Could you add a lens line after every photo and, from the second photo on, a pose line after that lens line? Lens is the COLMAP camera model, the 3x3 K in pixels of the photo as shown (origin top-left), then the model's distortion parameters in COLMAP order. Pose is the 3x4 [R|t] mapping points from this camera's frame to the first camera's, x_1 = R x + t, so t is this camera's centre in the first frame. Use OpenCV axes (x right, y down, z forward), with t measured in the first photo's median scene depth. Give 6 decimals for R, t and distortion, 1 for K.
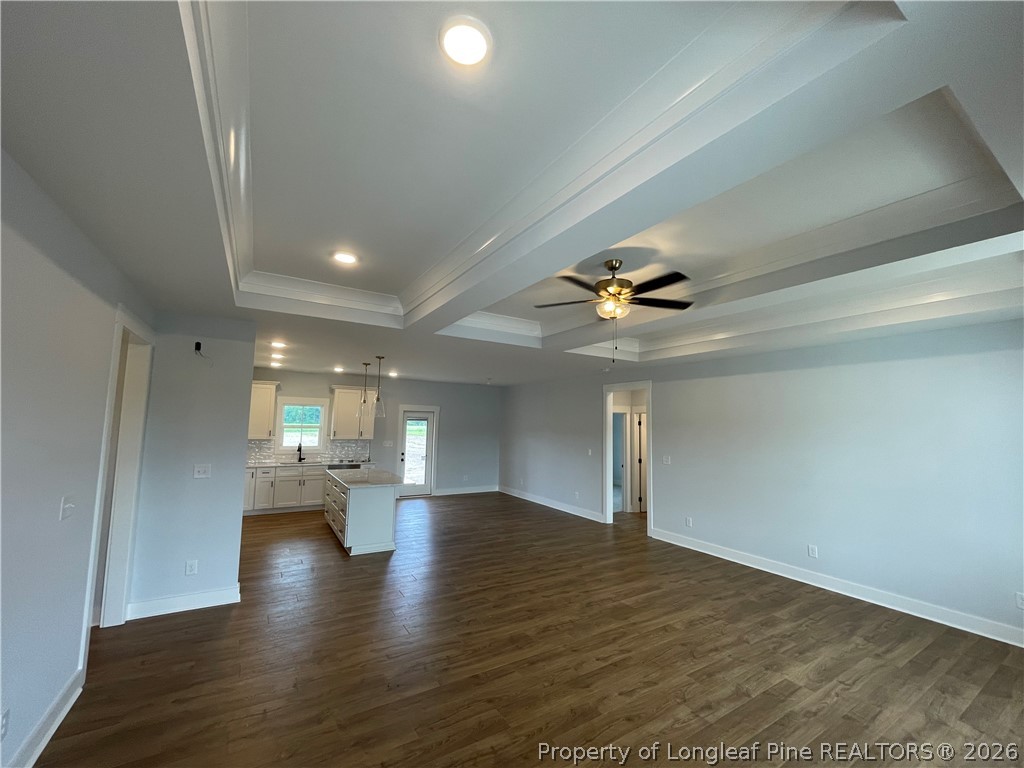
lens RADIAL K [[413.5, 0, 515.3], [0, 413.5, 386.5], [0, 0, 1]] dist [0.000378, 0.000073]
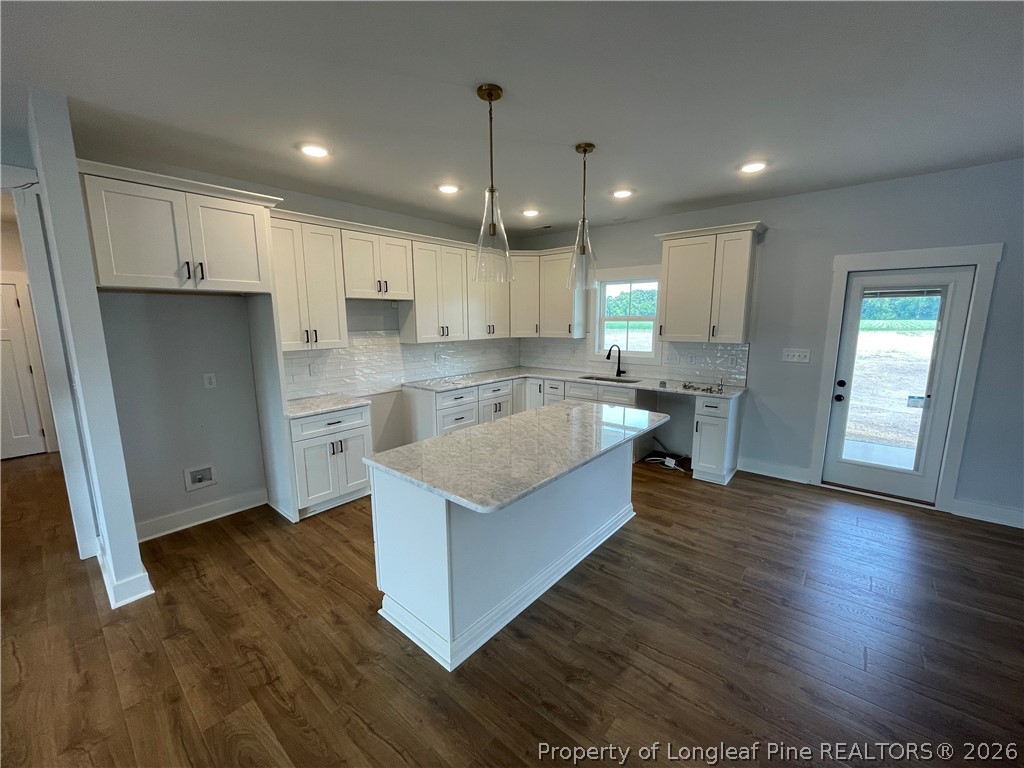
lens RADIAL K [[413.5, 0, 513.0], [0, 413.5, 384.6], [0, 0, 1]] dist [0.000378, 0.000073]
pose [[0.306117, 0.129576, -0.943135, 0.006465], [0.099136, 0.980969, 0.166950, 0.068057], [0.946818, -0.144605, 0.287445, 0.597429]]
